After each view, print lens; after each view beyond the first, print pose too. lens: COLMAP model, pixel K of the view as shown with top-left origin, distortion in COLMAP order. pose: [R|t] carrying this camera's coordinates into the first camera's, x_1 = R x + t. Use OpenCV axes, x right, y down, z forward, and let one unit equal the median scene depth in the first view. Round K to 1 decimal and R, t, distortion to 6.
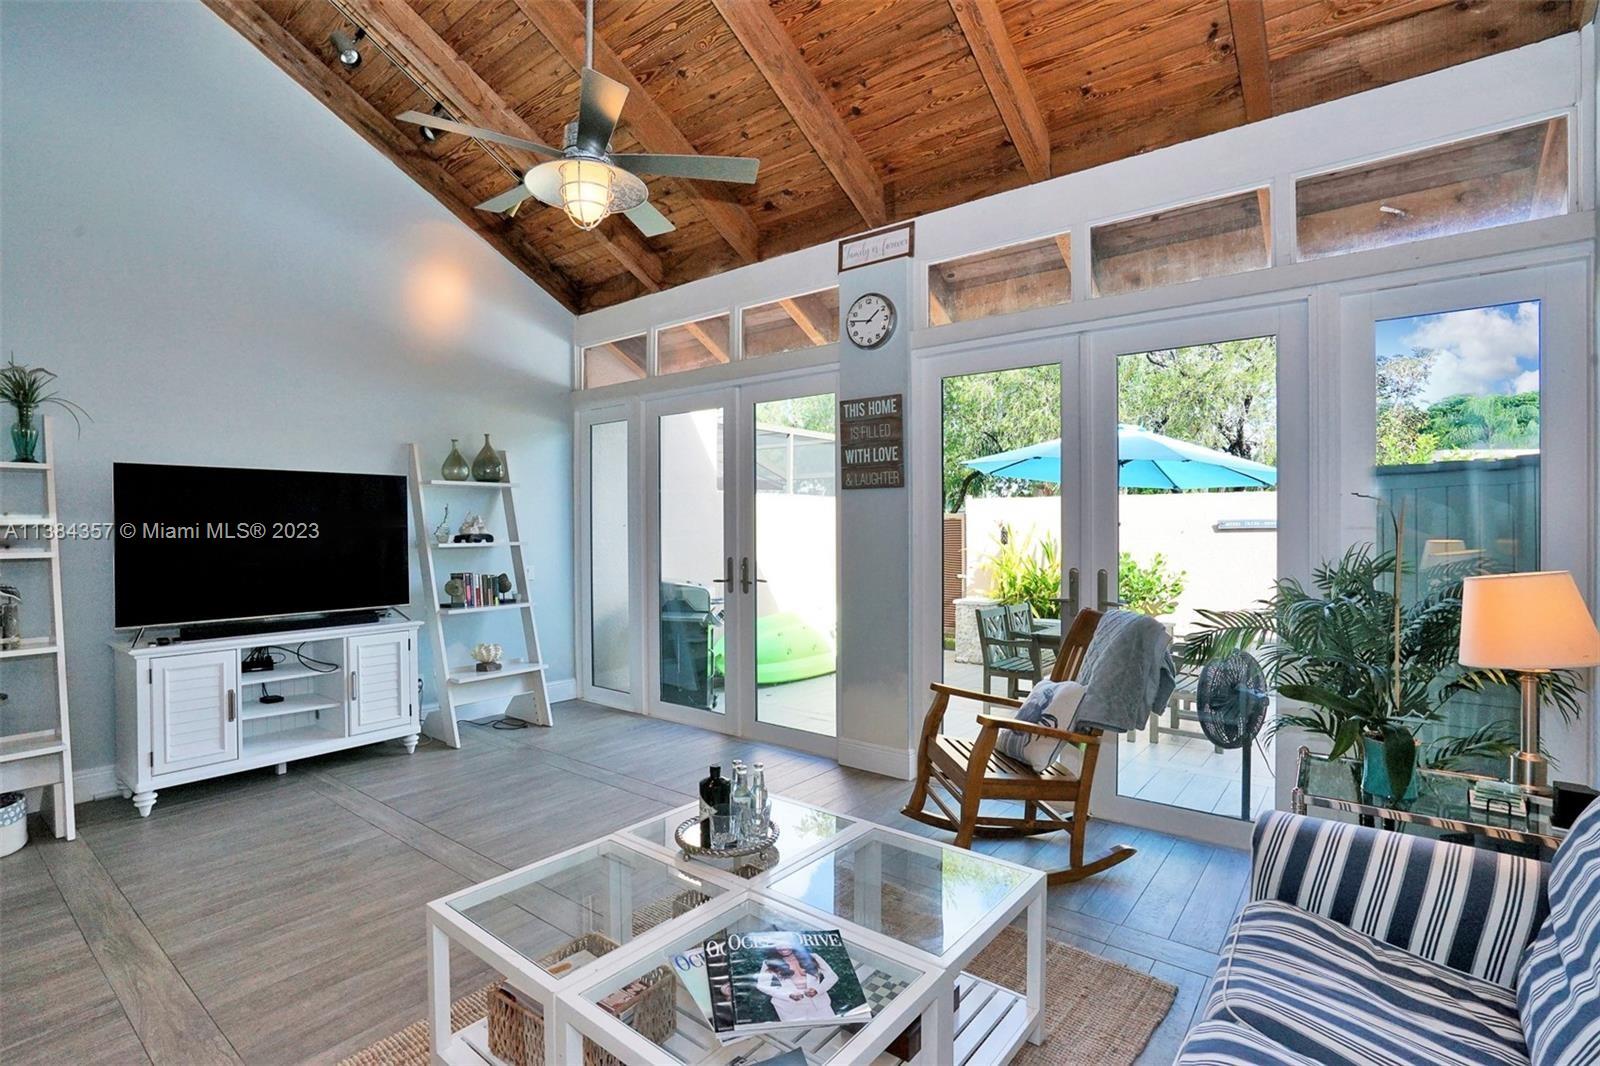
lens RADIAL K [[749.5, 0, 800.0], [0, 749.5, 533.0], [0, 0, 1]] dist [-0.025522, 0.000346]
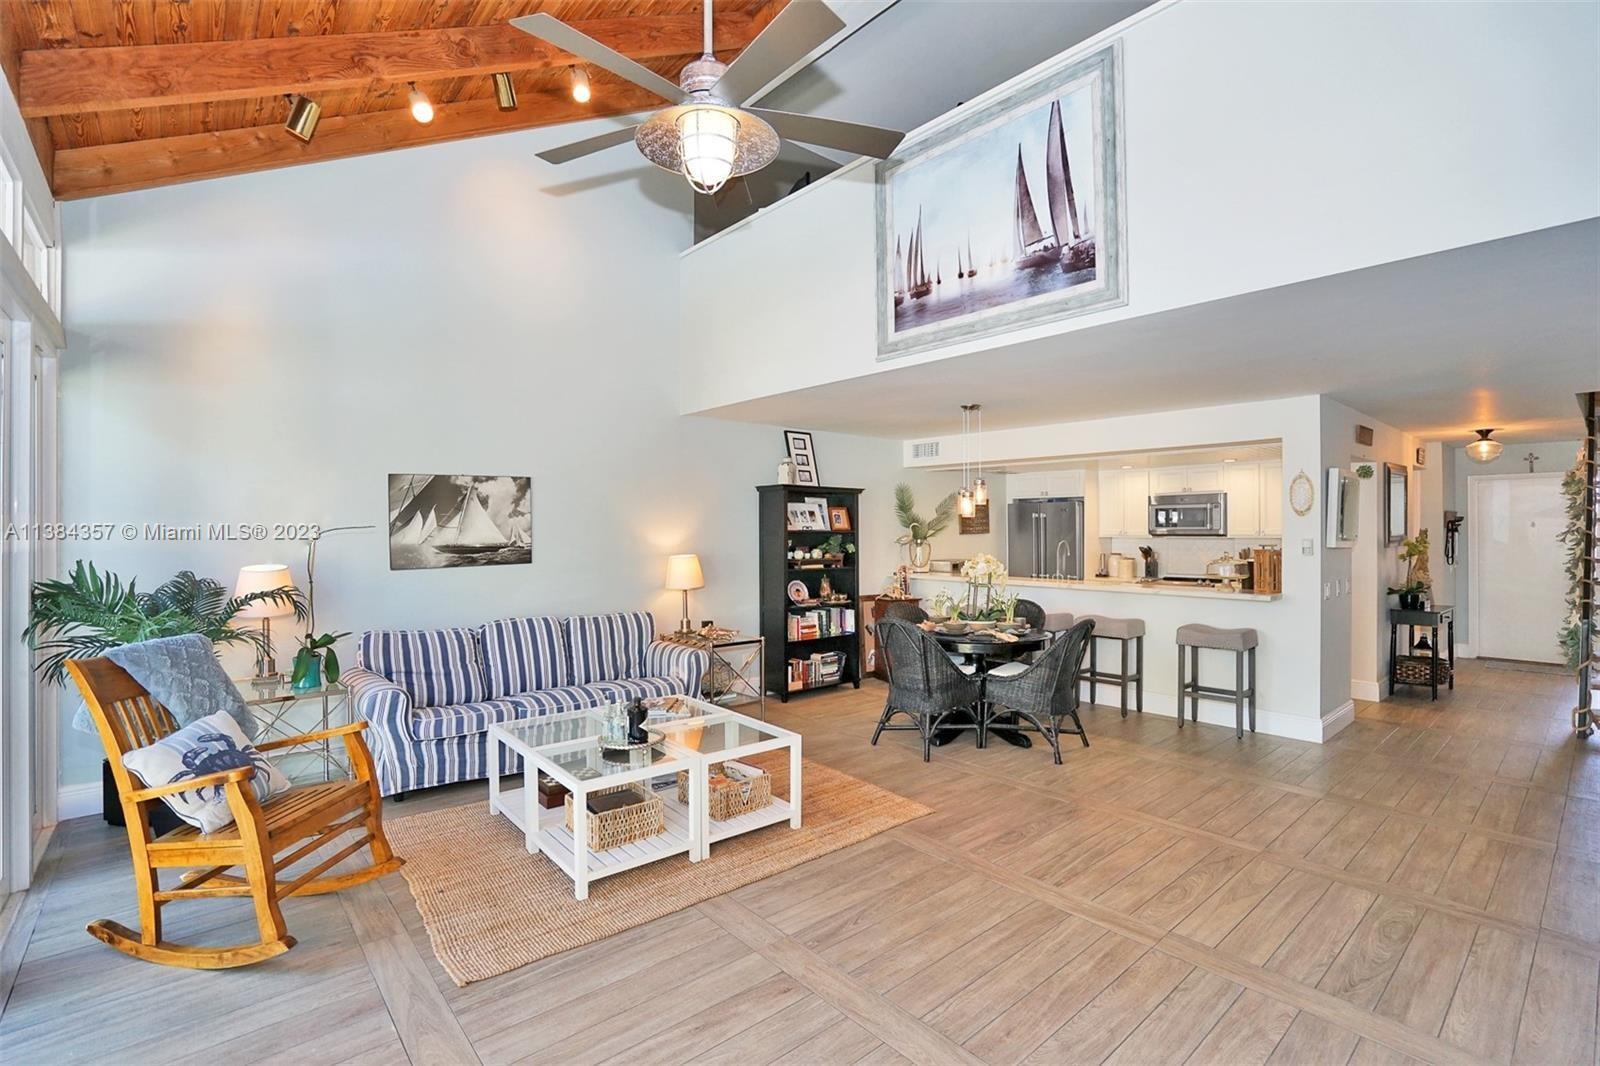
lens RADIAL K [[737.8, 0, 794.5], [0, 737.8, 526.9], [0, 0, 1]] dist [-0.062667, 0.024845]
pose [[-0.979335, 0.005892, 0.202161, -0.451149], [0.008023, 0.999921, 0.009724, -0.031375], [-0.202088, 0.011145, -0.979304, 1.475737]]
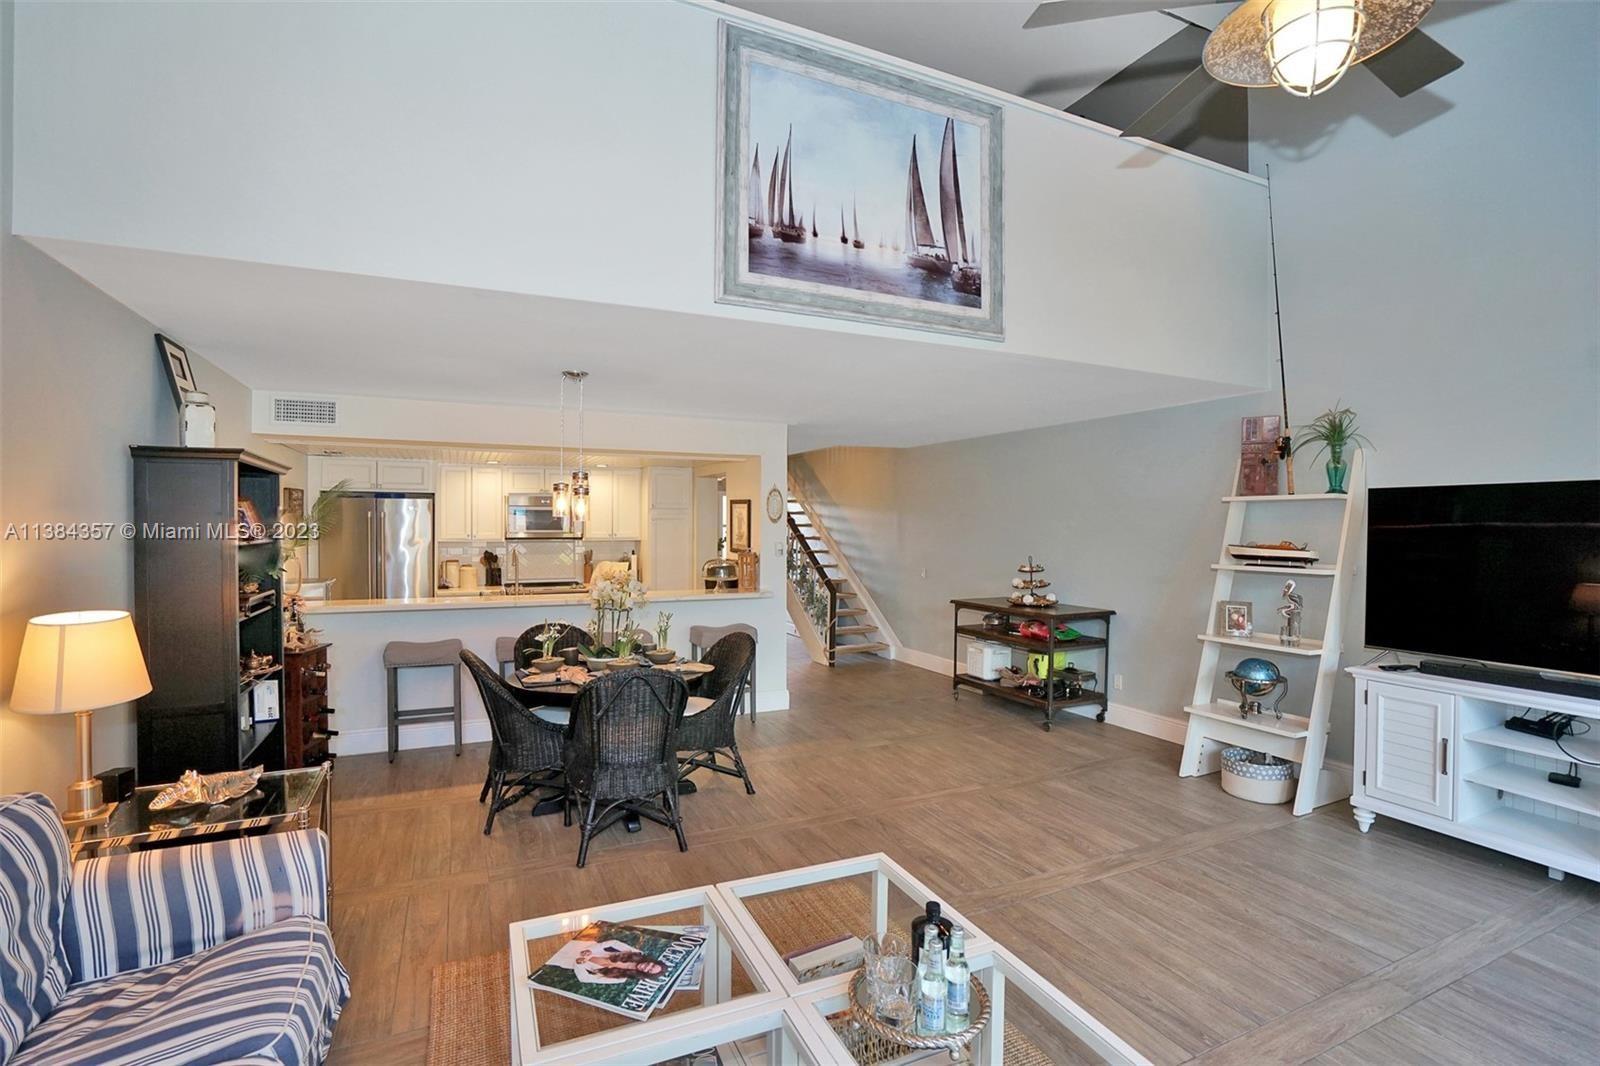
lens RADIAL K [[737.8, 0, 794.5], [0, 737.8, 526.9], [0, 0, 1]] dist [-0.062667, 0.024845]
pose [[-0.462563, 0.003347, -0.886580, 0.359272], [-0.013206, 0.999856, 0.010665, -0.041173], [0.886488, 0.016642, -0.462452, 0.741564]]
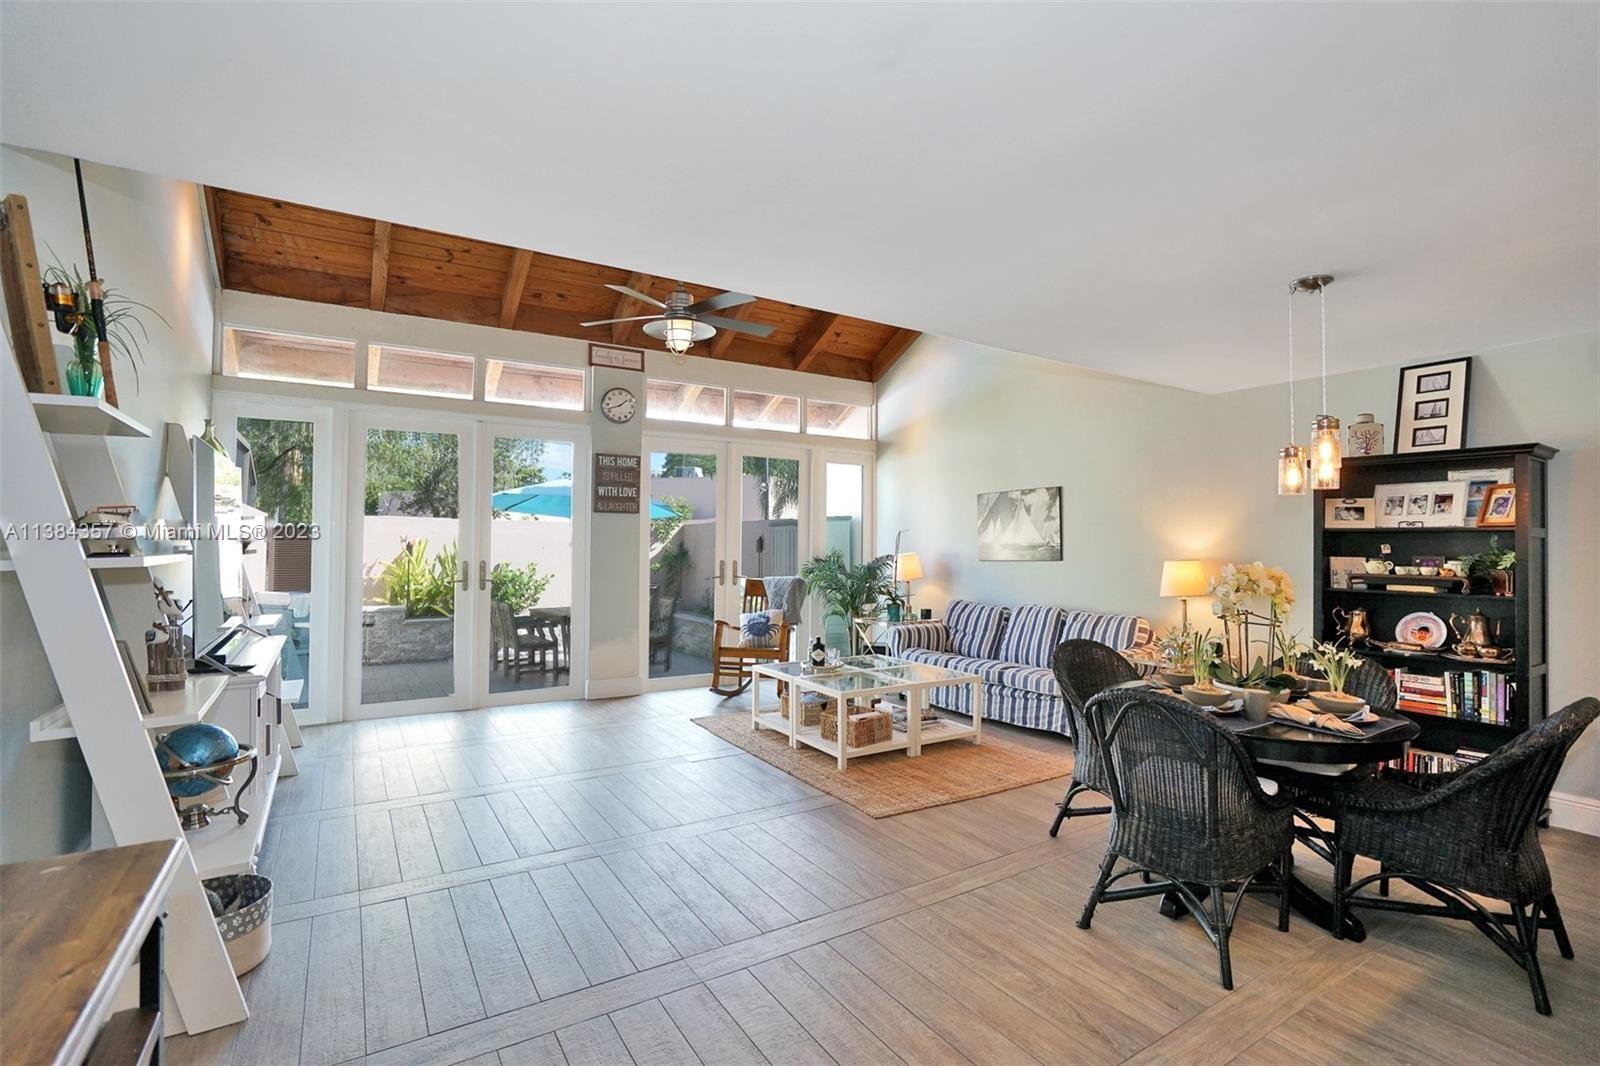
lens RADIAL K [[737.8, 0, 794.5], [0, 737.8, 526.9], [0, 0, 1]] dist [-0.062667, 0.024845]
pose [[0.353287, 0.025727, 0.935161, -1.422551], [0.006293, 0.999534, -0.029875, 0.019071], [-0.935494, 0.016439, 0.352961, 0.153129]]
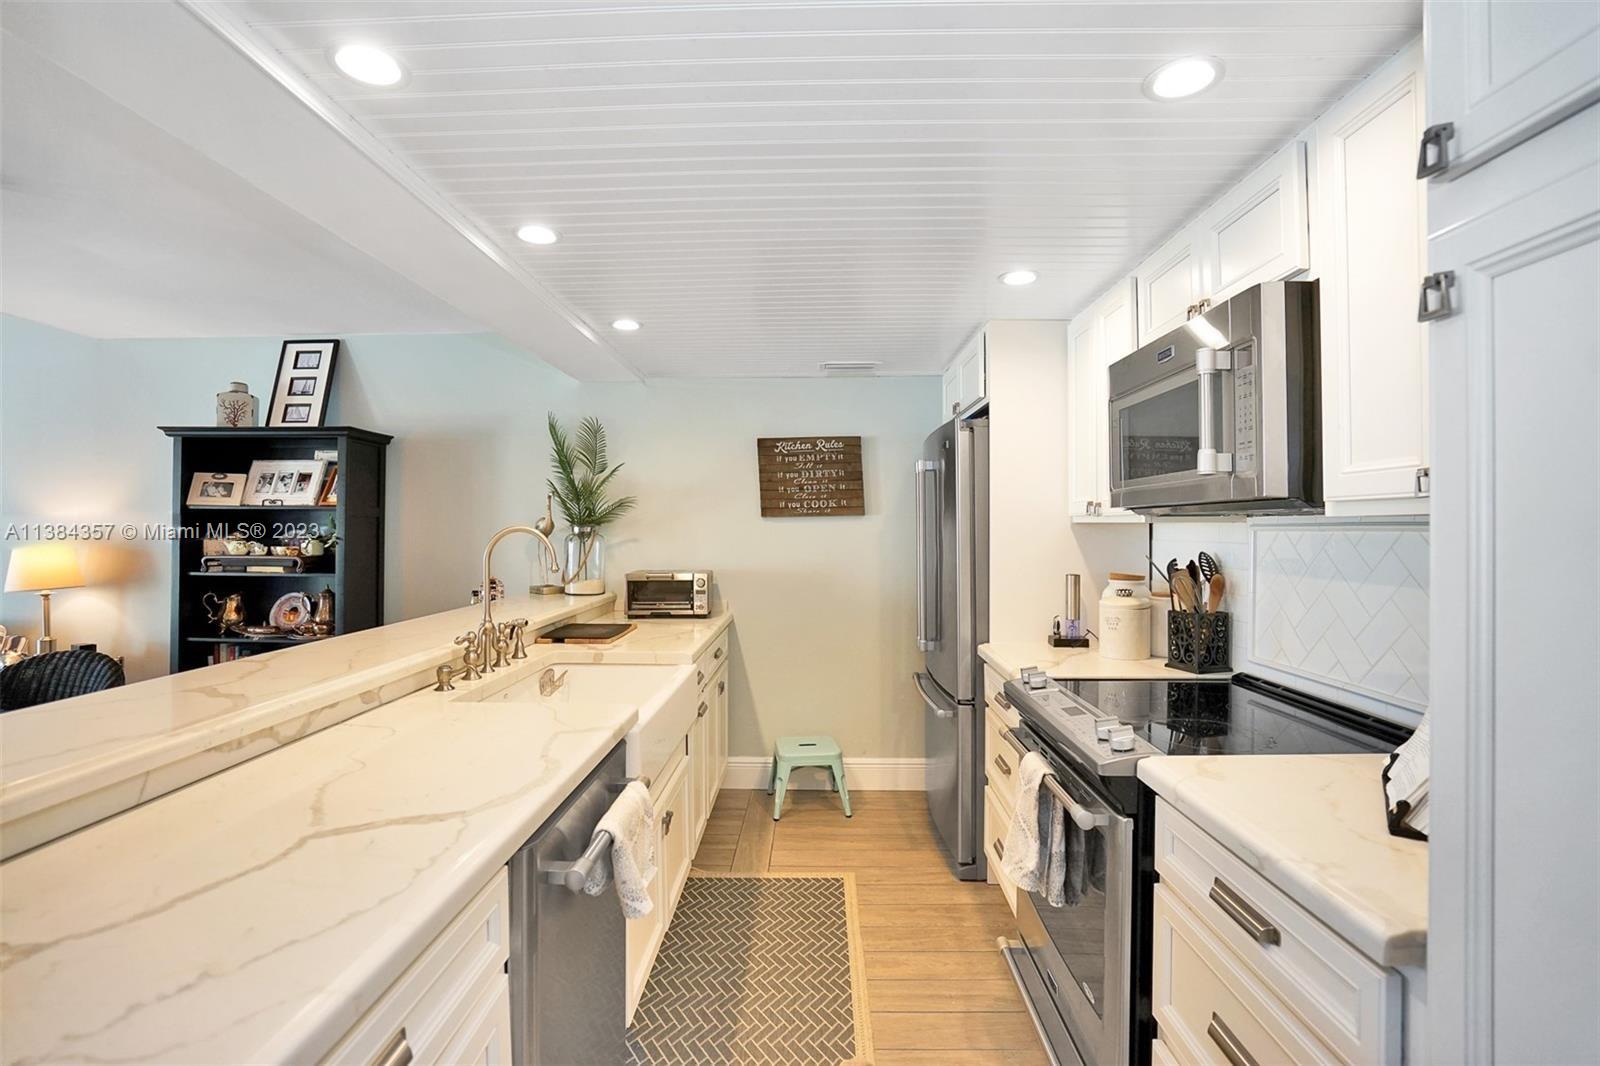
lens RADIAL K [[737.8, 0, 794.5], [0, 737.8, 526.9], [0, 0, 1]] dist [-0.062667, 0.024845]
pose [[-0.589673, 0.003877, 0.807633, -1.377519], [0.012664, 0.999910, 0.004446, 0.029065], [-0.807543, 0.012849, -0.589669, -0.323888]]
